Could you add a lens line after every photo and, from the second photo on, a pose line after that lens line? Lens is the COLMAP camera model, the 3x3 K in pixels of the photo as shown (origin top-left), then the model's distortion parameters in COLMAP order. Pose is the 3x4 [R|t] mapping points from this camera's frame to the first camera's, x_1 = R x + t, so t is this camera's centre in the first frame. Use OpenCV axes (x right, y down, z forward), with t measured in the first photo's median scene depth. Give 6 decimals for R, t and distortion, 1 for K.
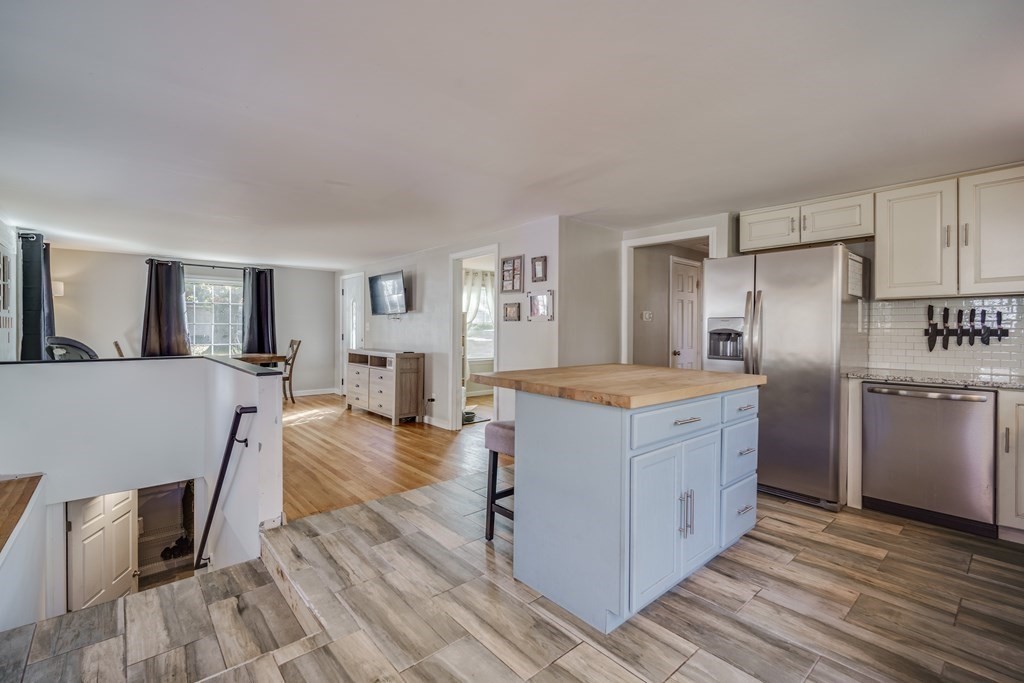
lens RADIAL K [[453.8, 0, 510.1], [0, 453.8, 327.7], [0, 0, 1]] dist [-0.000445, -0.000478]
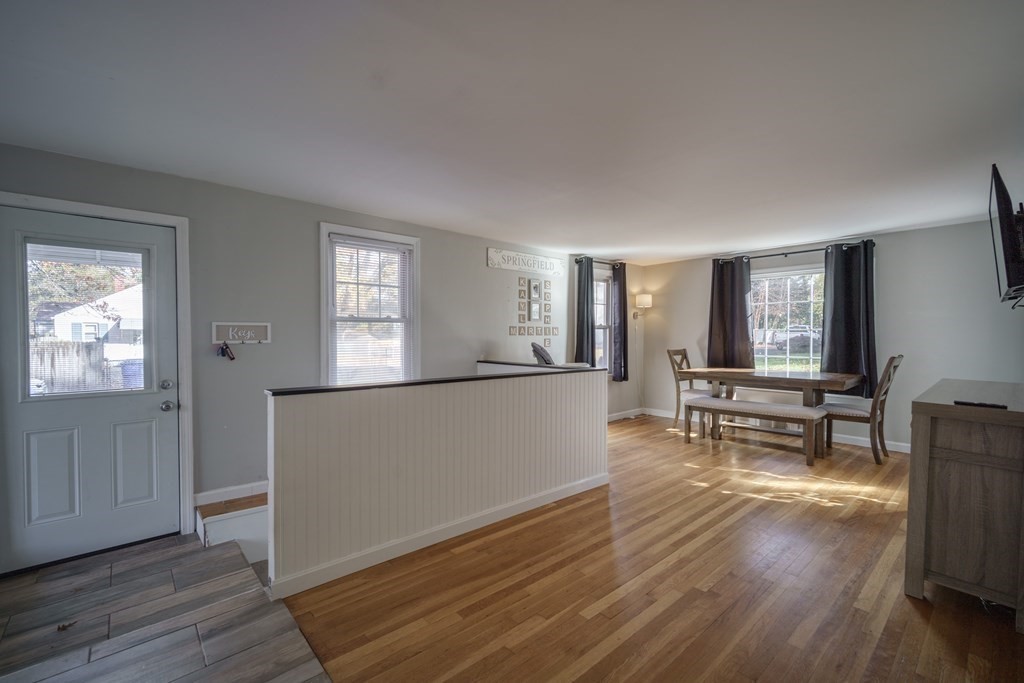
lens RADIAL K [[440.0, 0, 512.0], [0, 440.0, 341.5], [0, 0, 1]] dist [0.001678, 0.000373]
pose [[0.000747, 0.012189, -0.999925, 0.093862], [0.002836, 0.999922, 0.012191, 0.002167], [0.999996, -0.002845, 0.000712, 0.596525]]
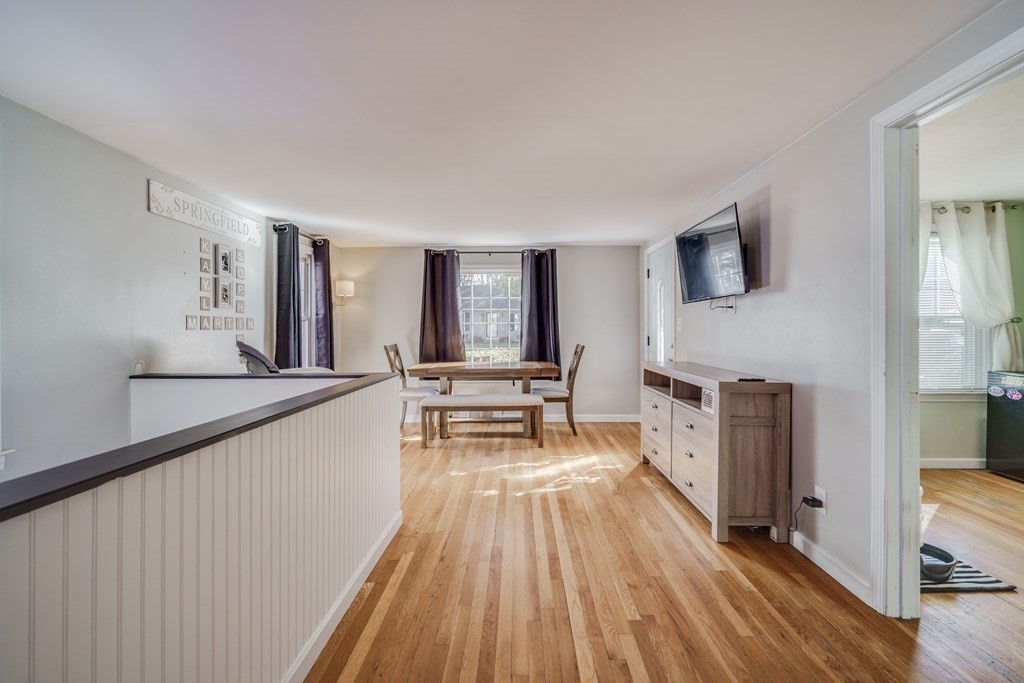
lens RADIAL K [[453.8, 0, 510.1], [0, 453.8, 327.7], [0, 0, 1]] dist [-0.000445, -0.000478]
pose [[0.739423, -0.007085, -0.673204, -0.089555], [0.007705, 0.999968, -0.002062, 0.001953], [0.673198, -0.003662, 0.739454, 0.467192]]
